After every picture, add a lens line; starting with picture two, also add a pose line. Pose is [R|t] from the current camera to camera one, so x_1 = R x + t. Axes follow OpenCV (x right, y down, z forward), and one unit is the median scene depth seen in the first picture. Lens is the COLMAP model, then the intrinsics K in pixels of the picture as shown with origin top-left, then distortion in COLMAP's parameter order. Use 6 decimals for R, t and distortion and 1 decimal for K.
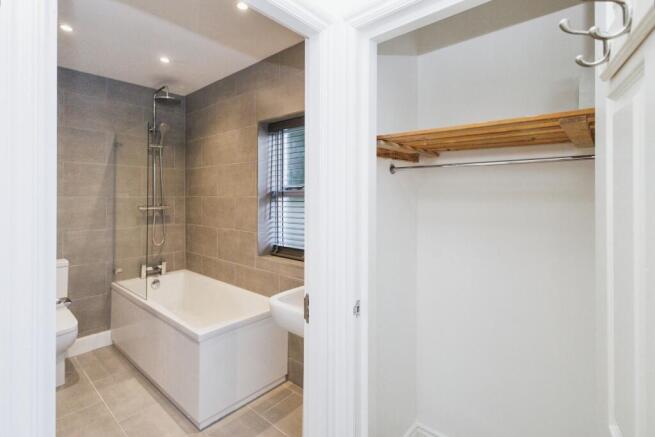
lens RADIAL K [[306.9, 0, 328.0], [0, 306.9, 194.8], [0, 0, 1]] dist [0.001021, 0.000085]
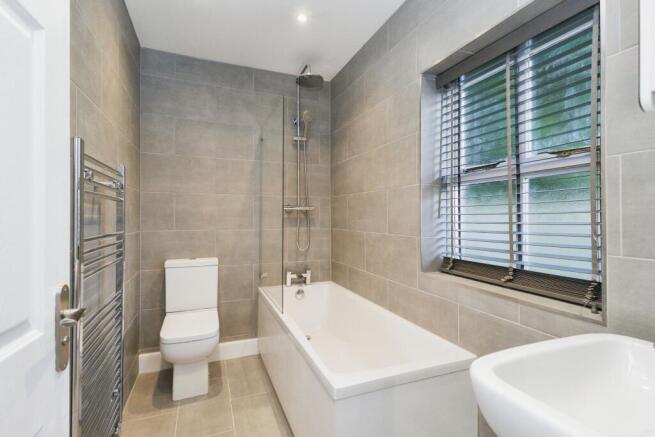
lens RADIAL K [[300.7, 0, 325.7], [0, 300.7, 214.9], [0, 0, 1]] dist [0.022850, 0.000123]
pose [[0.883475, -0.004968, -0.468452, -0.094847], [0.003021, 0.999983, -0.004907, 0.071761], [0.468469, 0.002920, 0.883475, 0.289223]]
